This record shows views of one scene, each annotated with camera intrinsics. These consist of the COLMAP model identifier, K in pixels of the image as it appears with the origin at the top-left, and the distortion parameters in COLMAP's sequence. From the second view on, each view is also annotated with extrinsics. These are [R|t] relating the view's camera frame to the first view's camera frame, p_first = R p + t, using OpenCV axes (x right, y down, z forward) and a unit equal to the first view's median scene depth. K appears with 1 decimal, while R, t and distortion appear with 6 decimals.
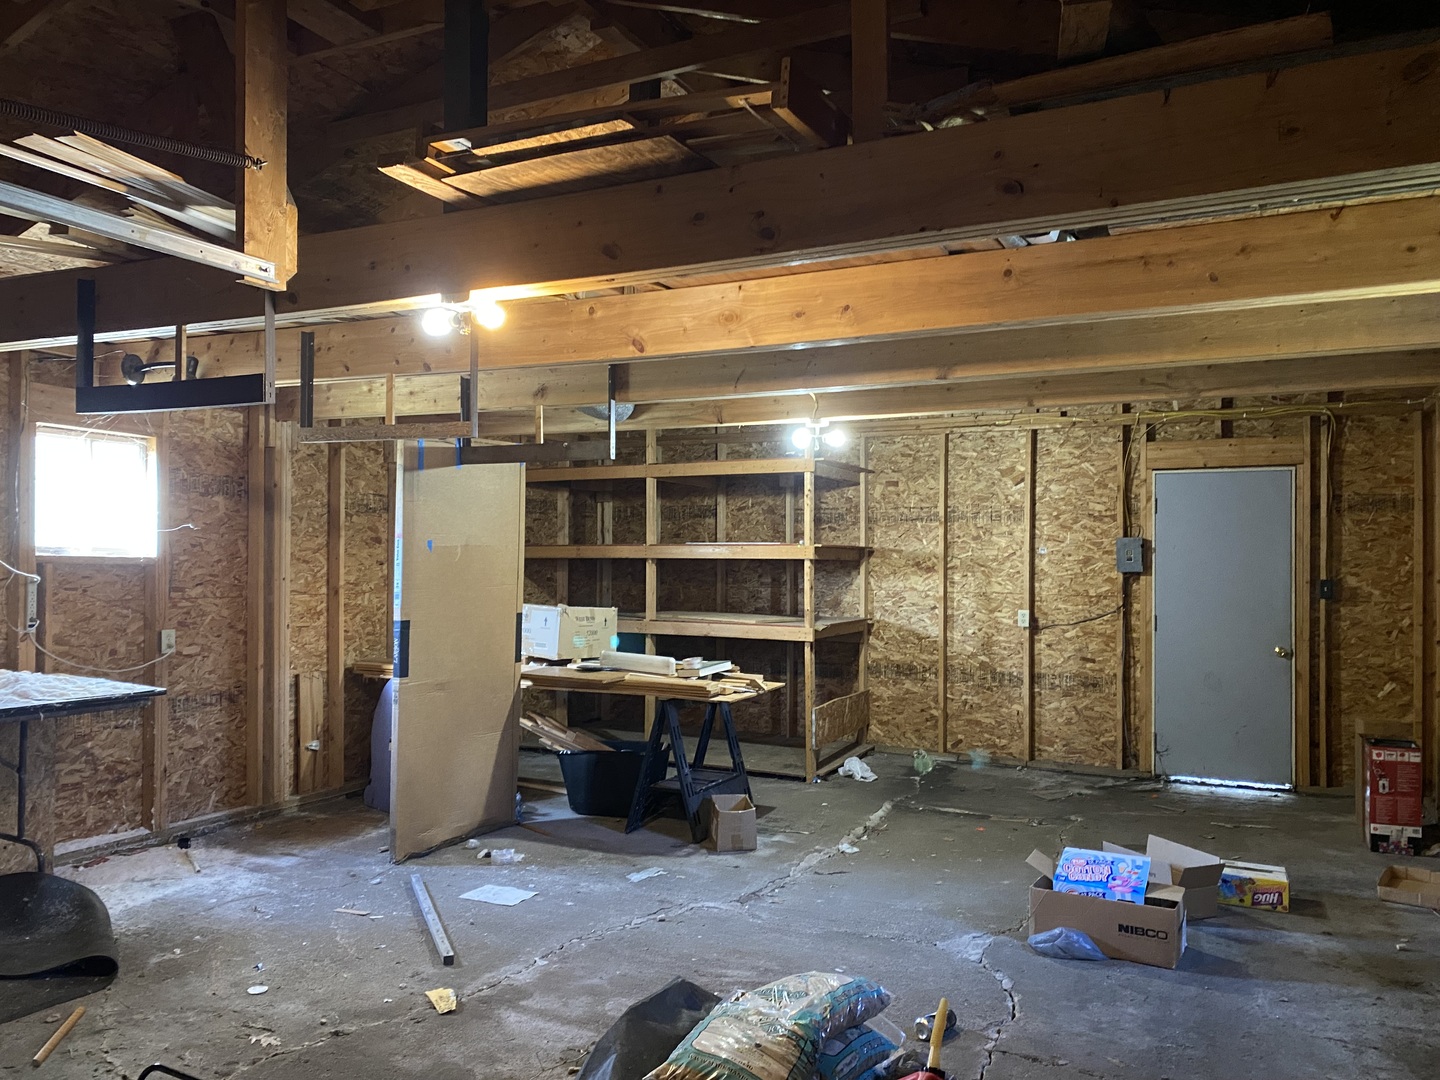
lens RADIAL K [[1089.1, 0, 718.9], [0, 1089.1, 533.6], [0, 0, 1]] dist [0.020241, -0.025798]
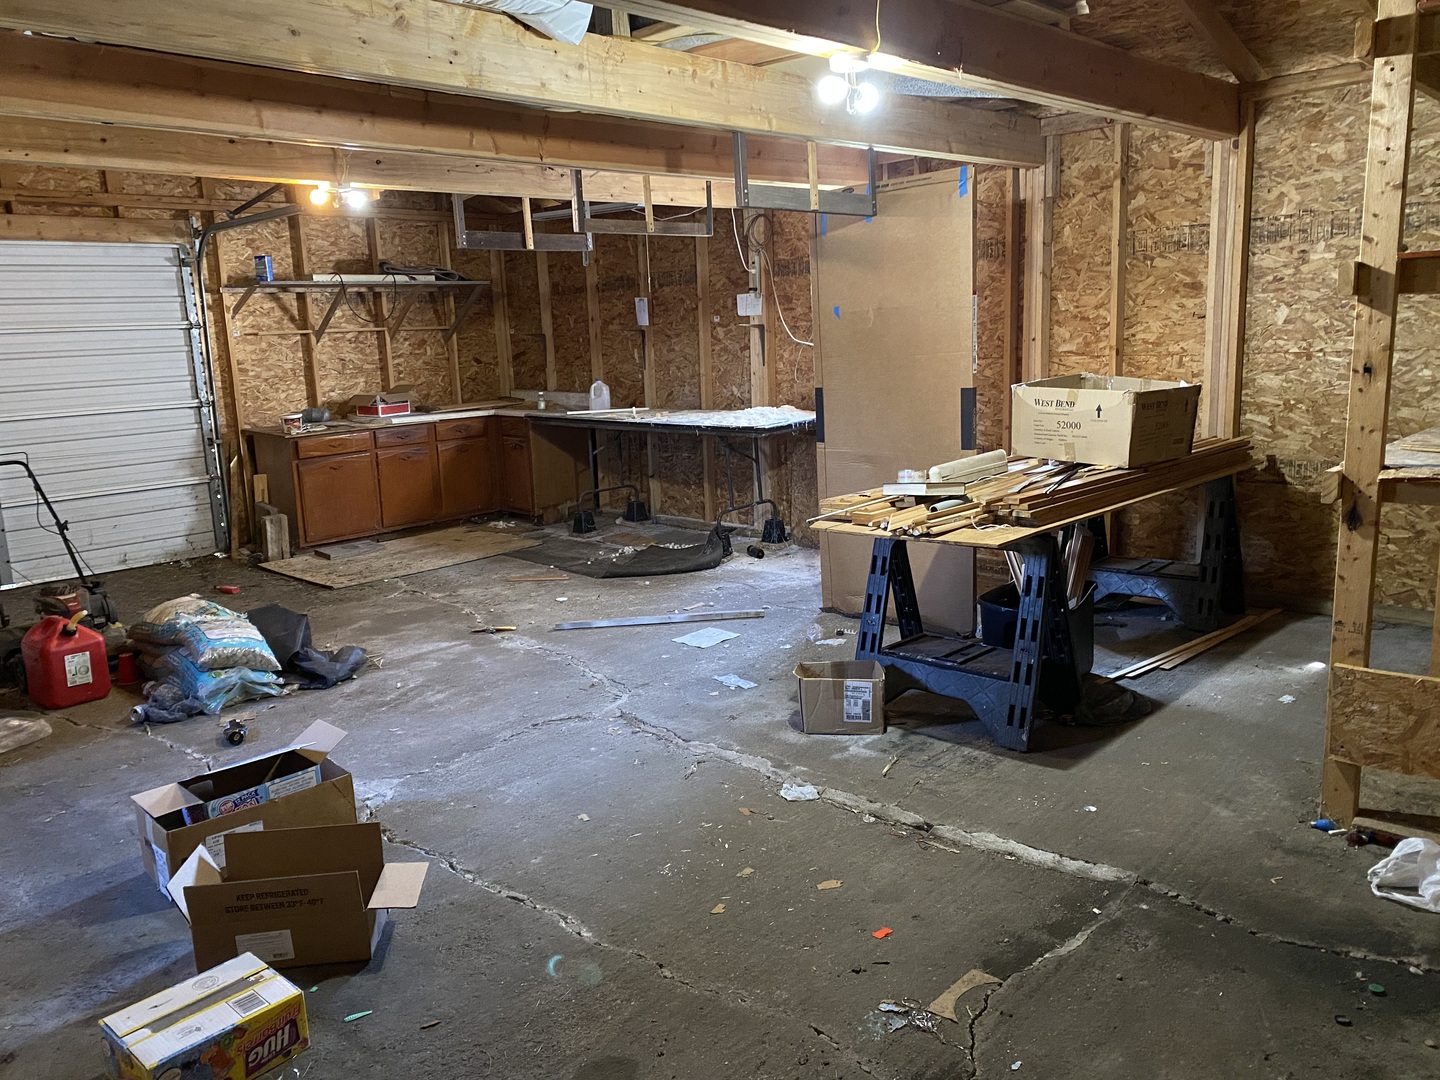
lens RADIAL K [[1089.1, 0, 721.3], [0, 1089.1, 549.5], [0, 0, 1]] dist [0.020241, -0.025798]
pose [[-0.305533, 0.193996, -0.932210, 0.735101], [0.063229, 0.980998, 0.183425, 0.034772], [0.950080, -0.002901, -0.311994, 1.226298]]
